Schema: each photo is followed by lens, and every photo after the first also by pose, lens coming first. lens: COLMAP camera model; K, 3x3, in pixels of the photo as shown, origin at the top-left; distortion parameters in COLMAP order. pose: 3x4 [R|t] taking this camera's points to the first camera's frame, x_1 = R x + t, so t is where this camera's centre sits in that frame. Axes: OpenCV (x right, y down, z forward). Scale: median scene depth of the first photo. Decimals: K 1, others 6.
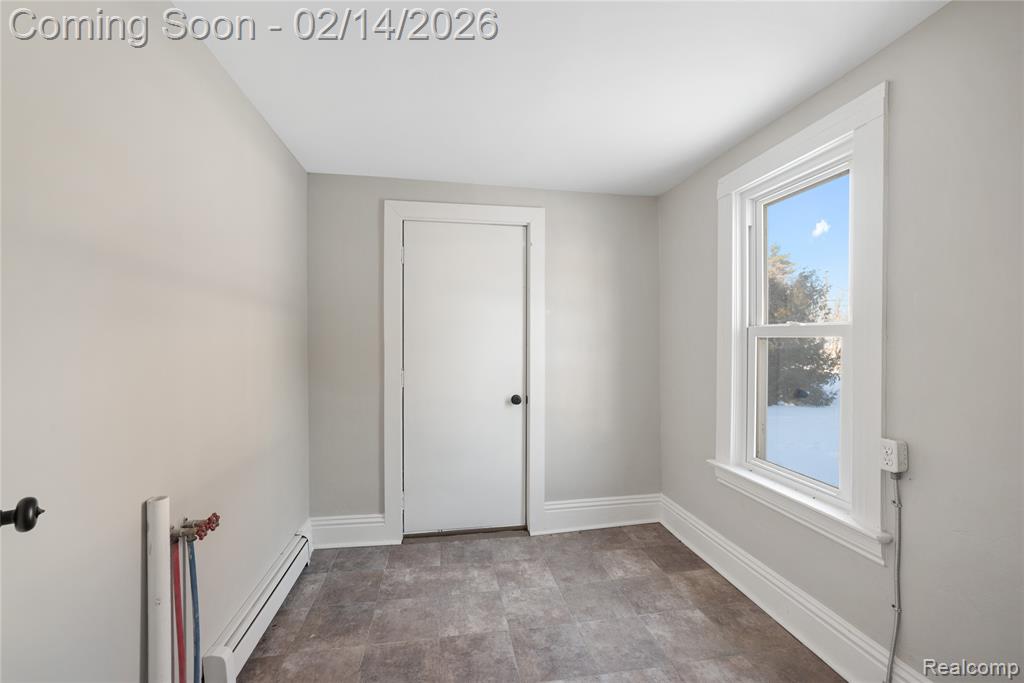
lens RADIAL K [[428.9, 0, 516.0], [0, 428.9, 345.7], [0, 0, 1]] dist [-0.003773, 0.003649]
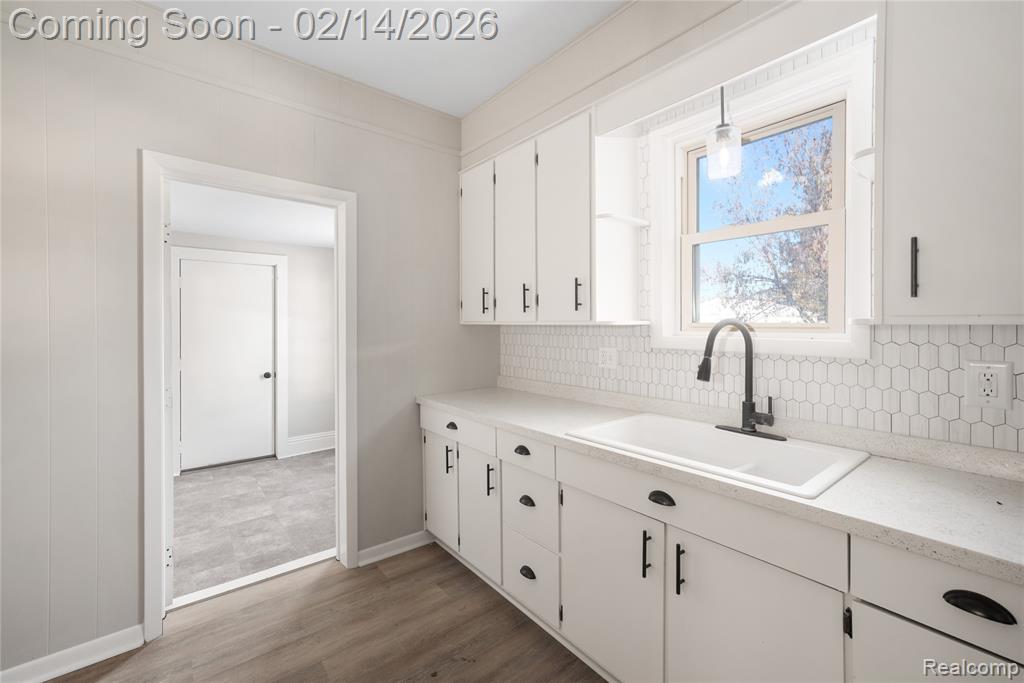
lens RADIAL K [[428.9, 0, 508.8], [0, 428.9, 327.1], [0, 0, 1]] dist [-0.003773, 0.003649]
pose [[0.877665, -0.002683, 0.479266, 0.027369], [0.008445, 0.999916, -0.009866, -0.033629], [-0.479199, 0.012706, 0.877614, -0.924919]]
